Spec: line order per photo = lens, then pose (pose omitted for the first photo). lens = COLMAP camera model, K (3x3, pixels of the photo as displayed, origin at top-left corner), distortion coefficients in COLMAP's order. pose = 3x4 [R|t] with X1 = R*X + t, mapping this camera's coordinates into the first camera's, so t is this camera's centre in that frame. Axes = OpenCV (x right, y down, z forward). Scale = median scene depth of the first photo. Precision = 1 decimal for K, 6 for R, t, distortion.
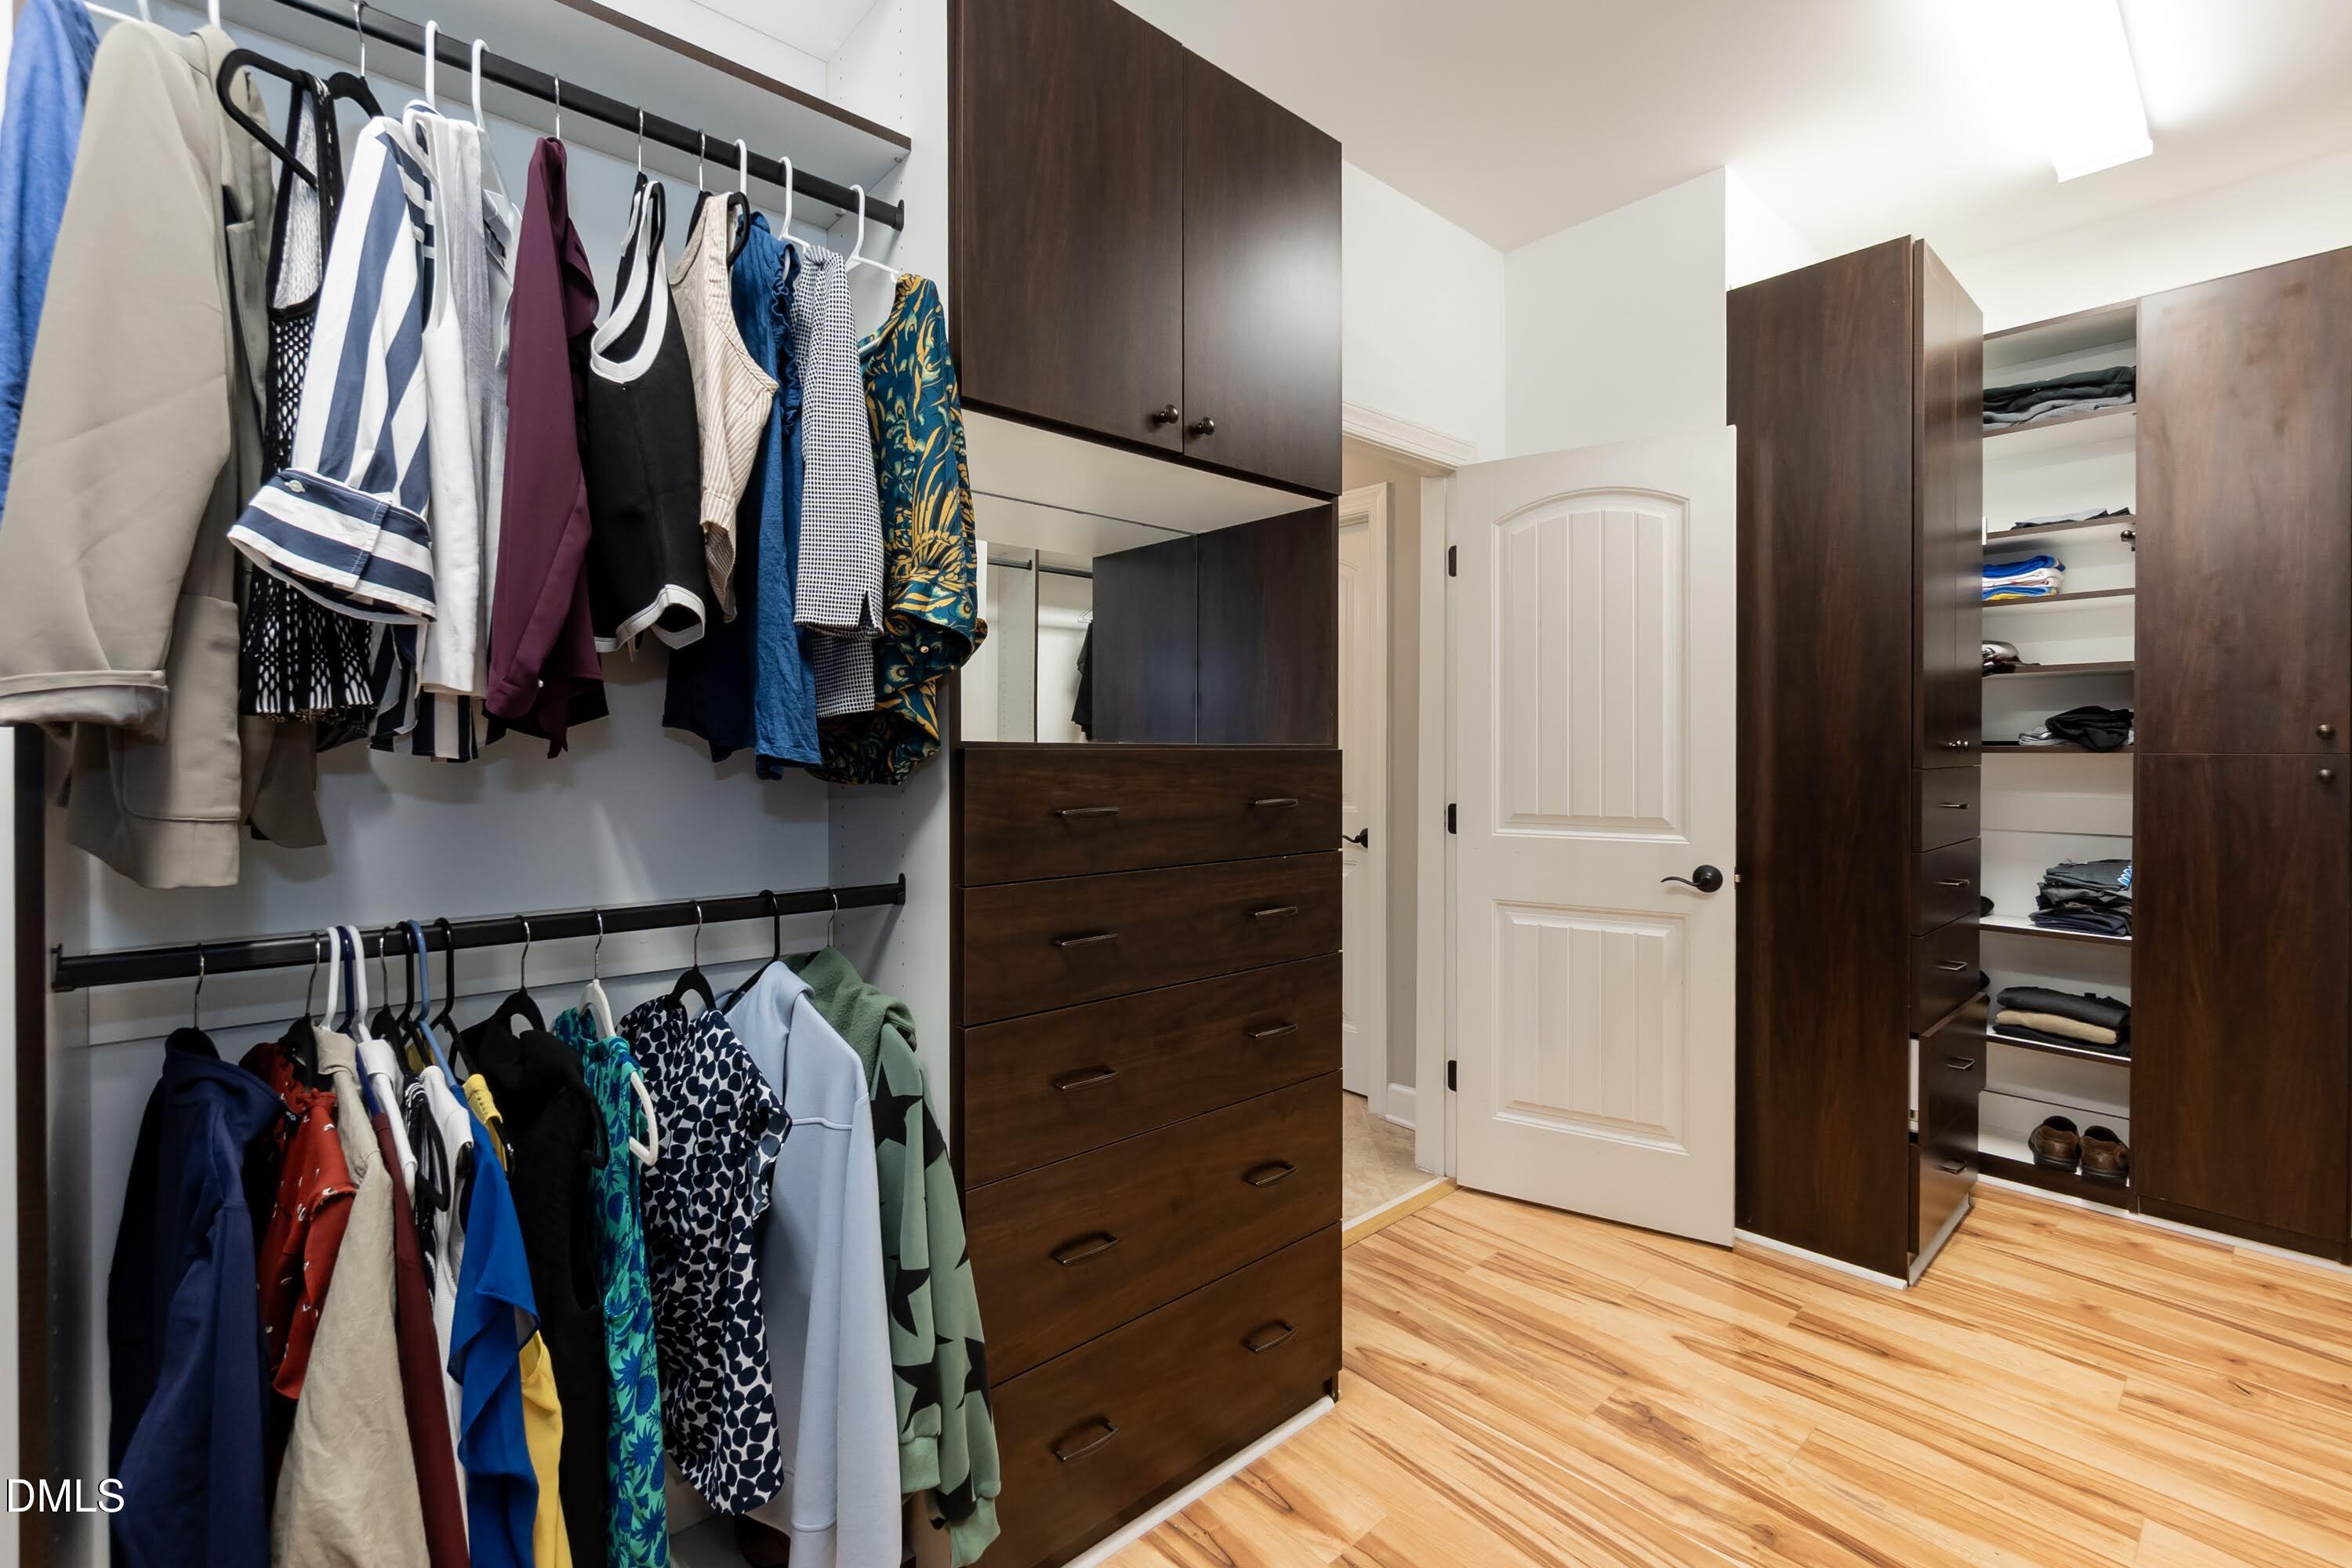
lens RADIAL K [[1017.7, 0, 1175.5], [0, 1017.7, 767.1], [0, 0, 1]] dist [-0.003323, 0.000970]
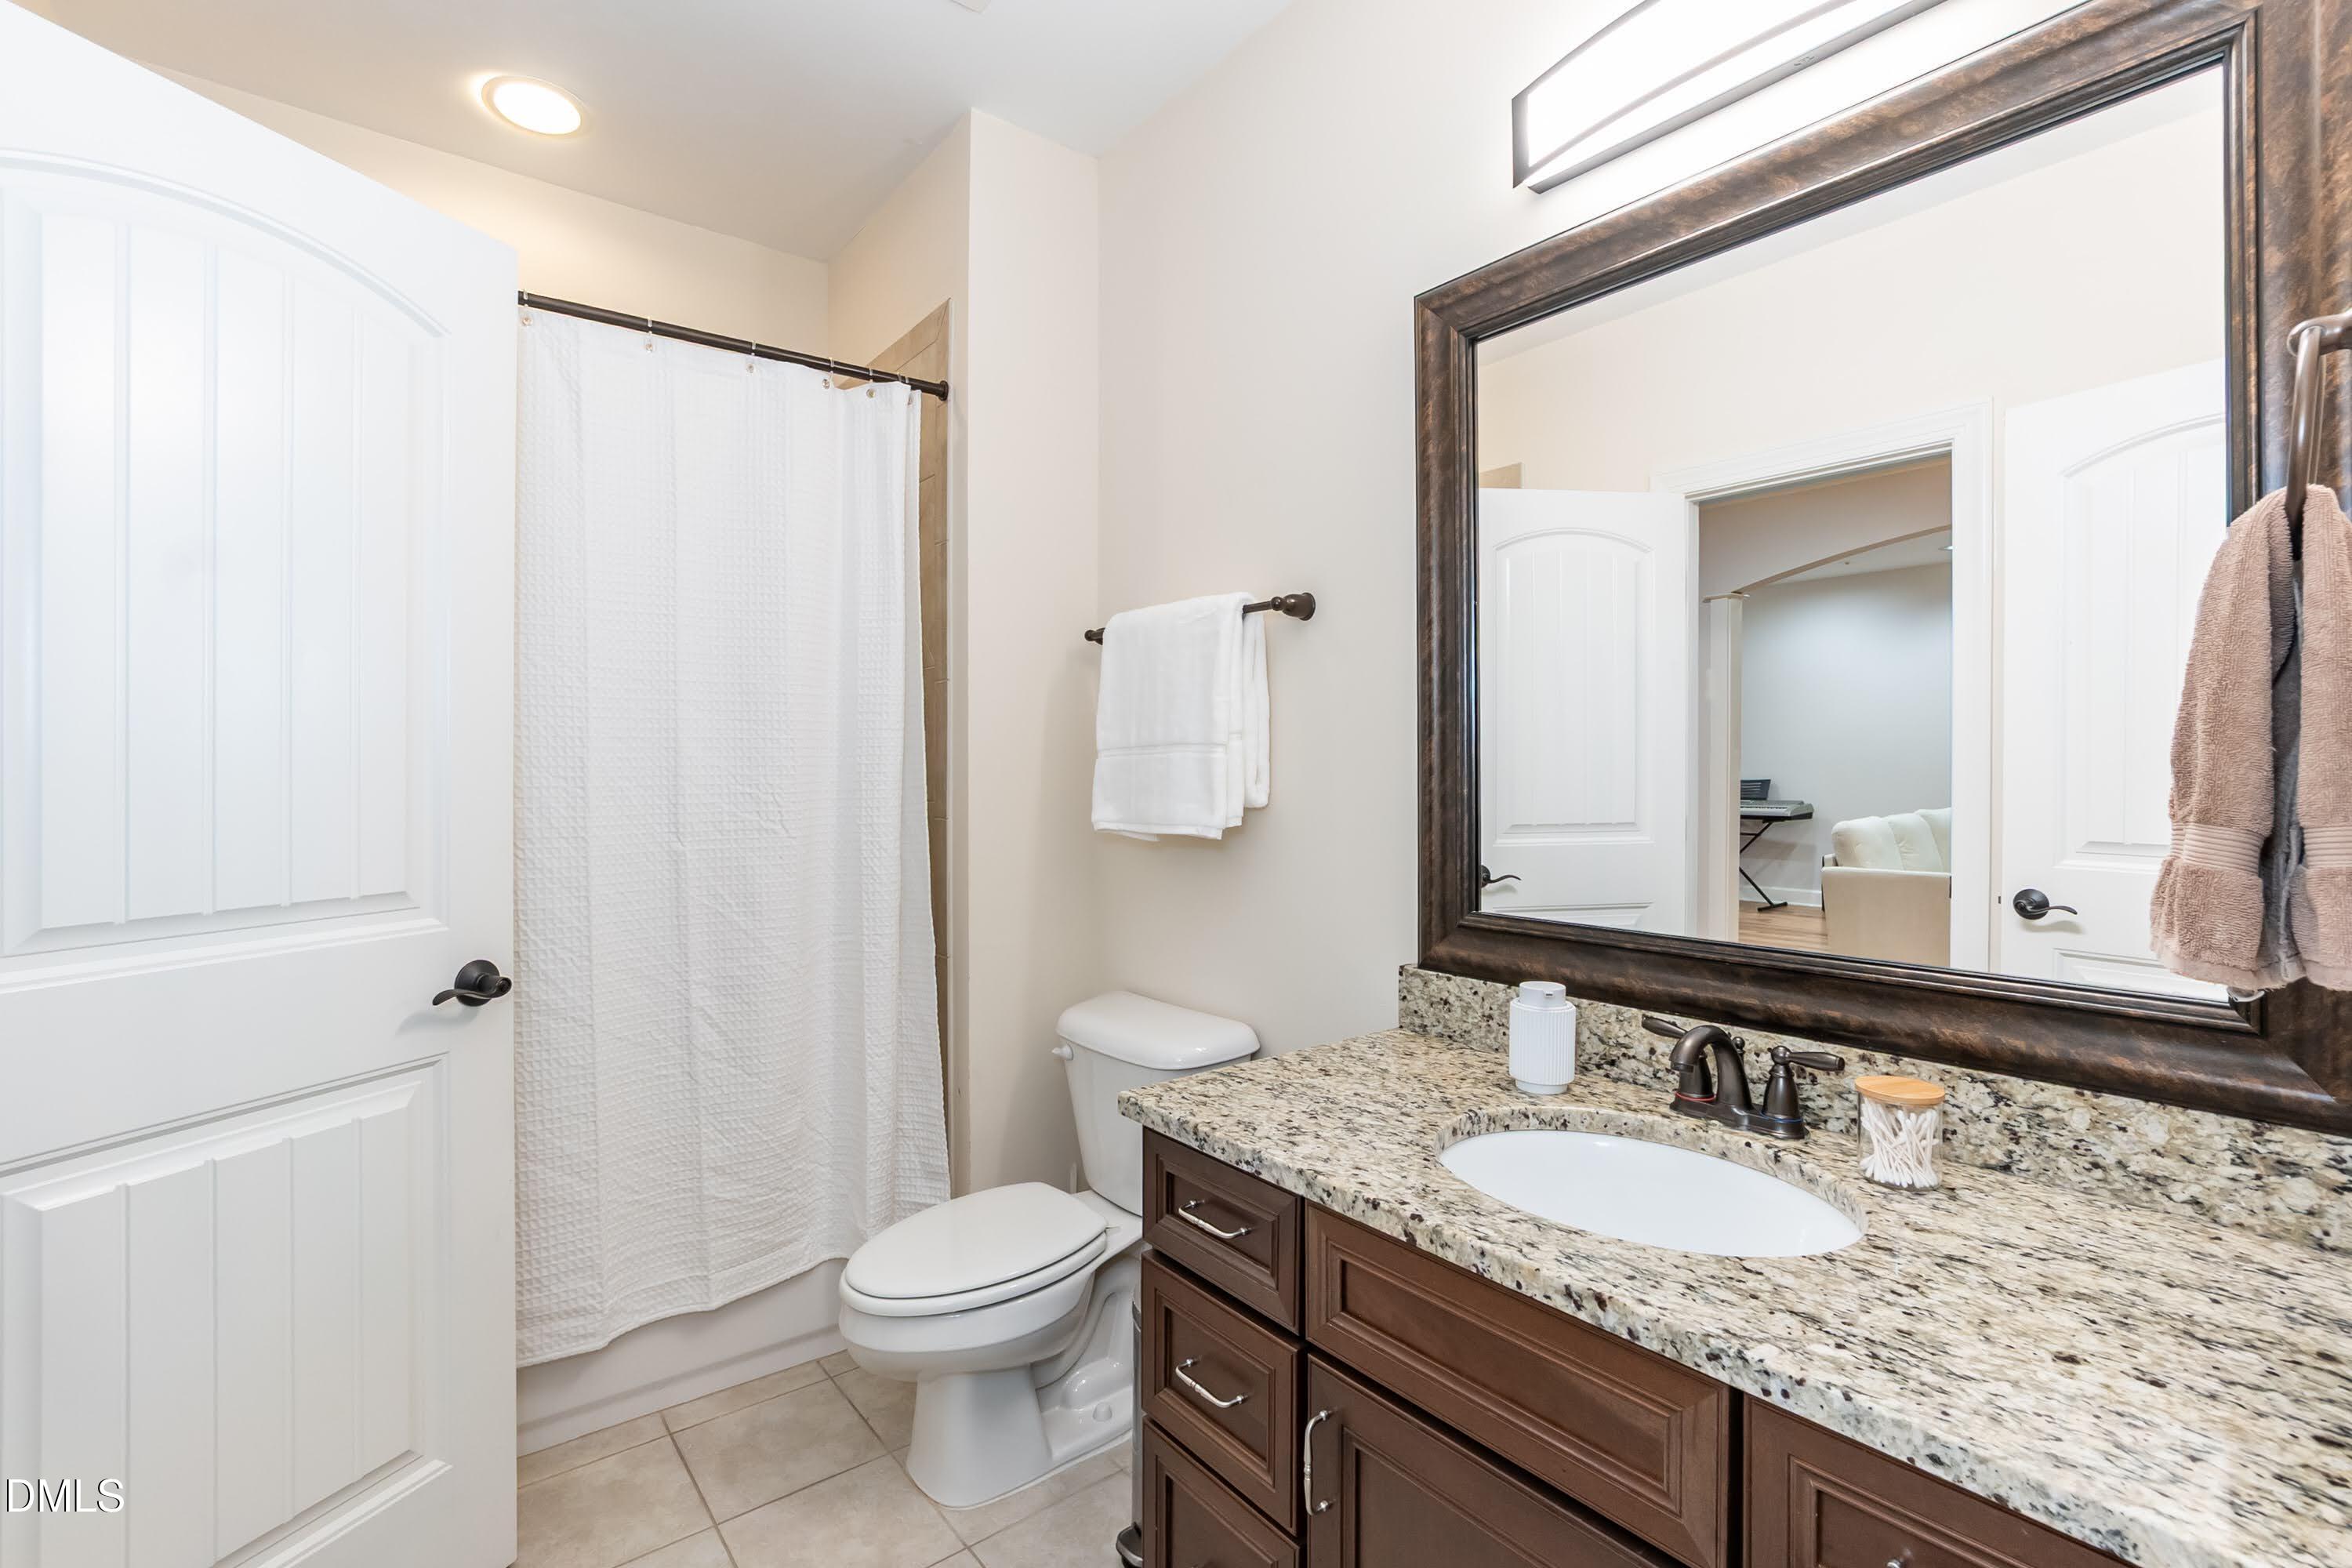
lens RADIAL K [[1017.7, 0, 1184.9], [0, 1017.7, 781.6], [0, 0, 1]] dist [-0.003323, 0.000970]
pose [[-0.462081, -0.006787, 0.886812, -0.201261], [0.011637, 0.999838, 0.013716, -0.011129], [-0.886762, 0.016658, -0.461927, 0.871014]]
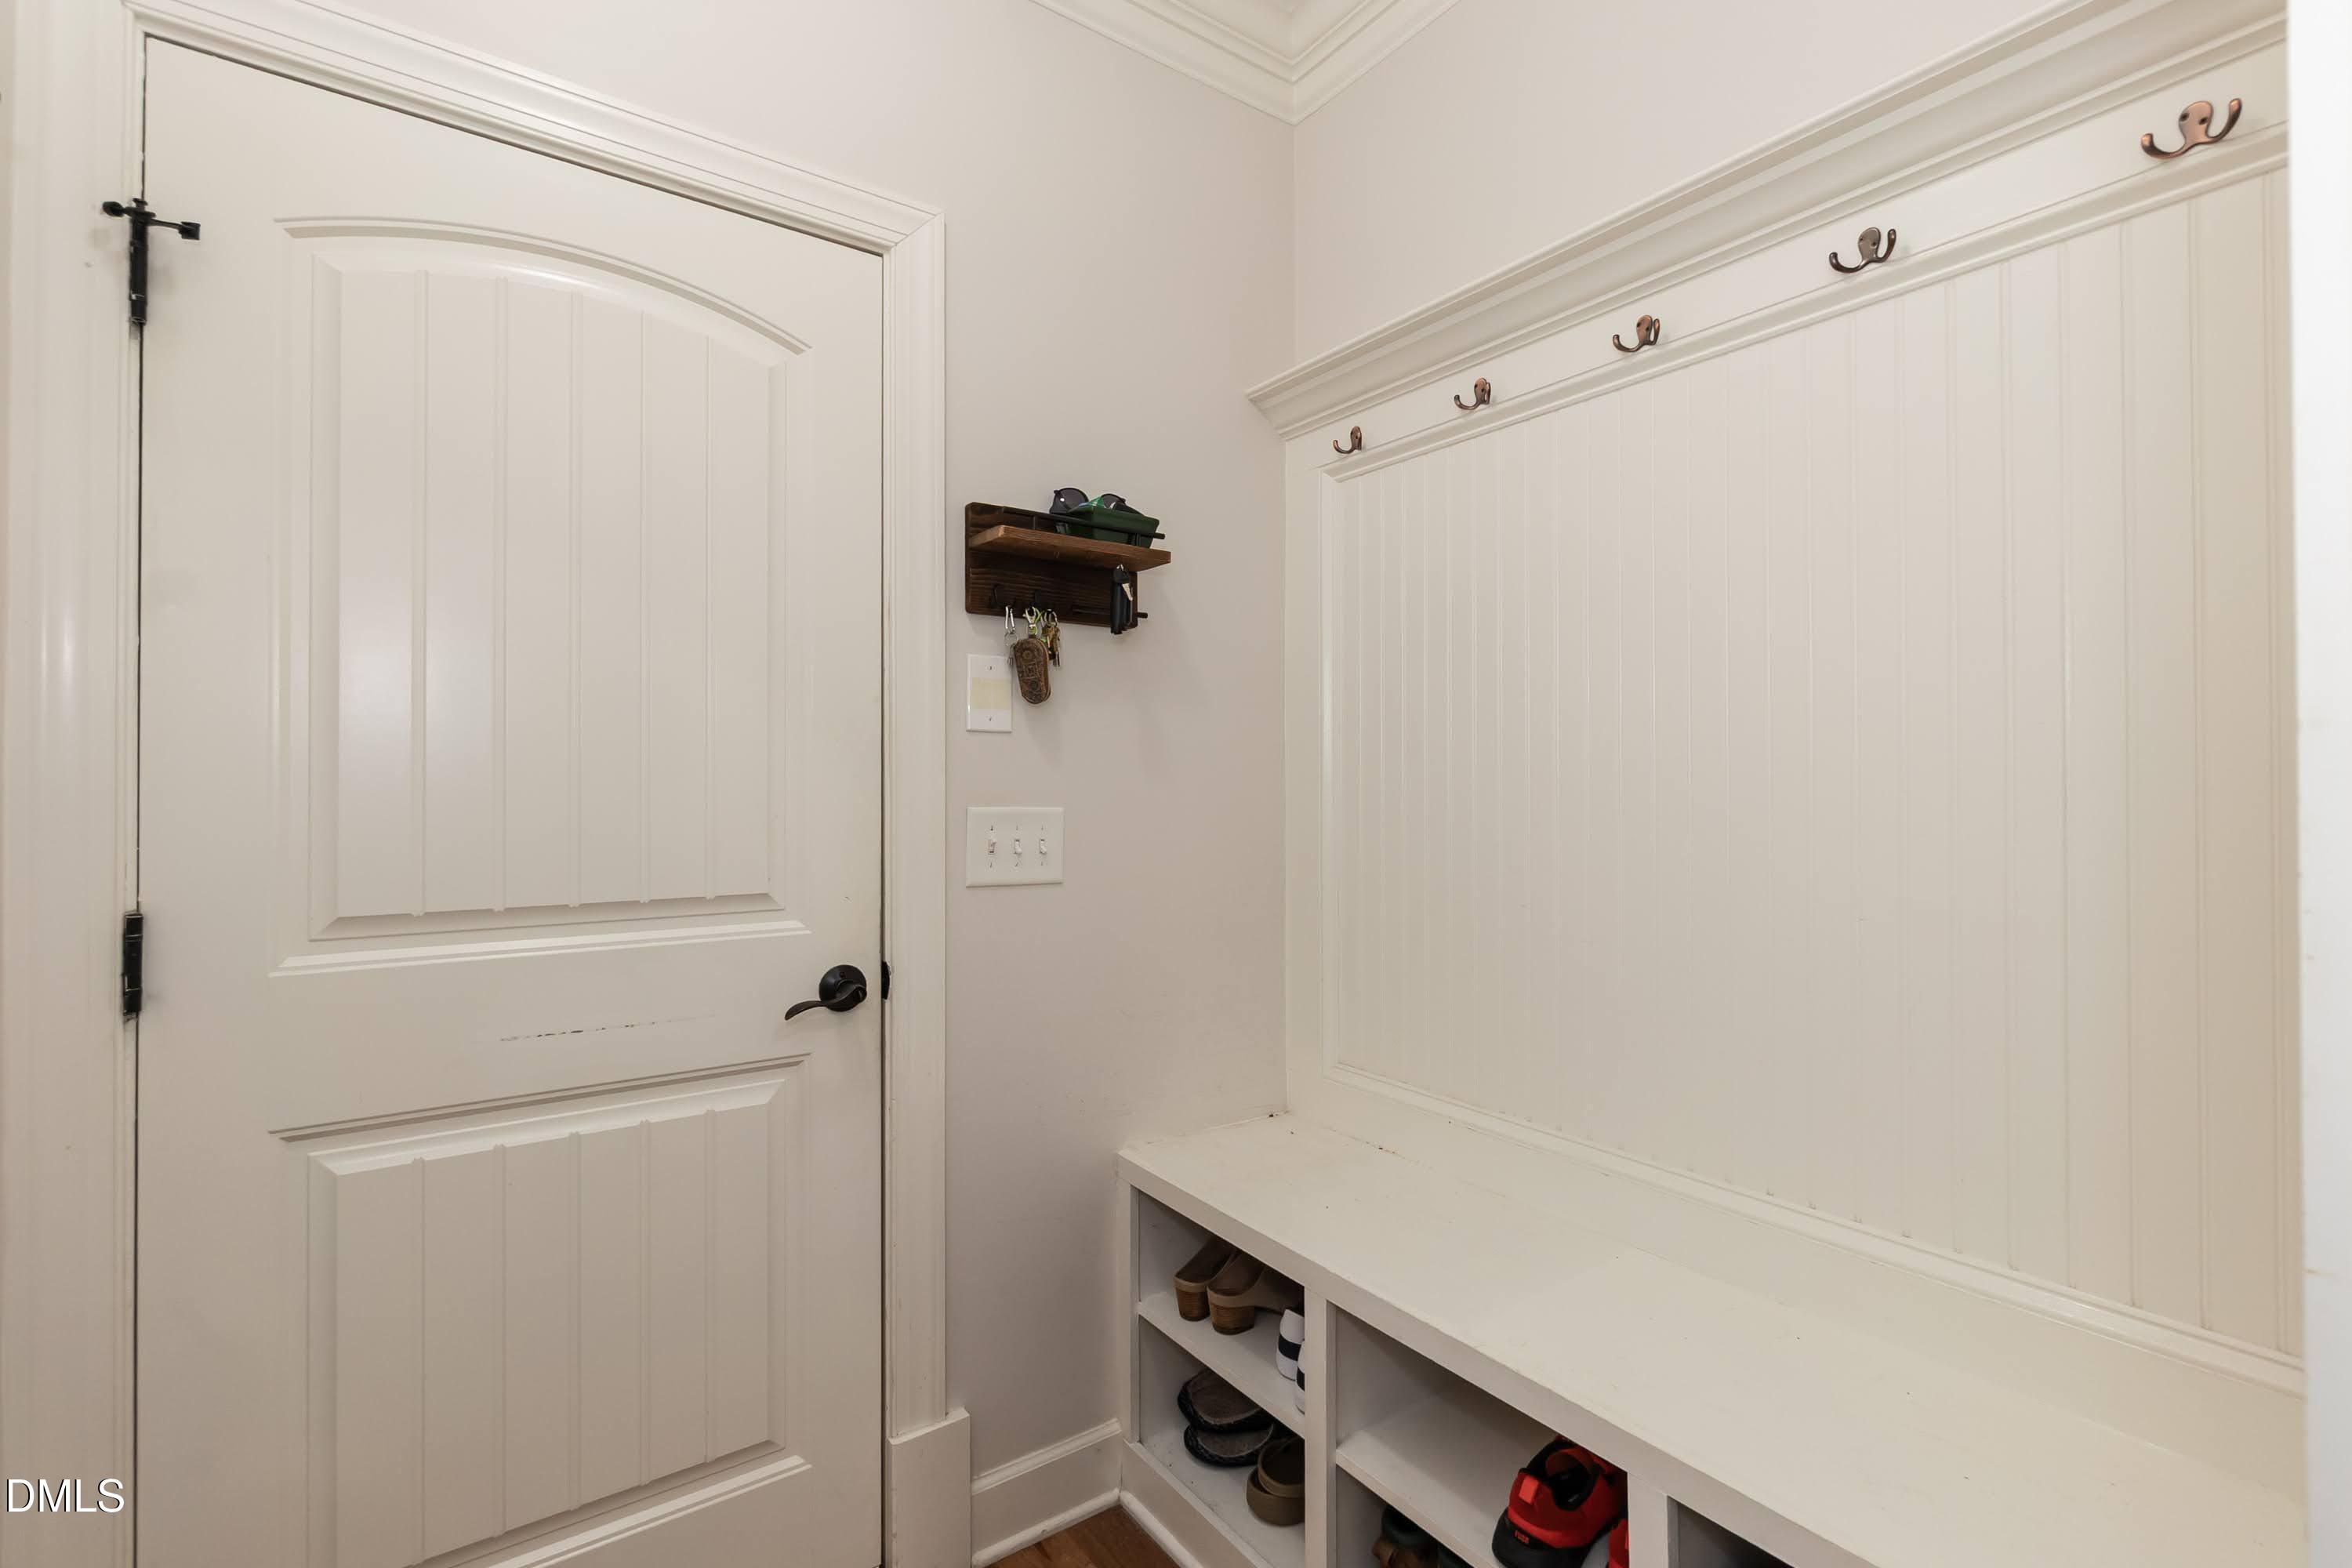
lens RADIAL K [[1017.7, 0, 1160.6], [0, 1017.7, 766.3], [0, 0, 1]] dist [-0.003323, 0.000970]
pose [[0.121454, 0.015243, 0.992480, -0.058293], [0.004261, 0.999865, -0.015878, -0.010142], [-0.992588, 0.006157, 0.121373, 0.707956]]
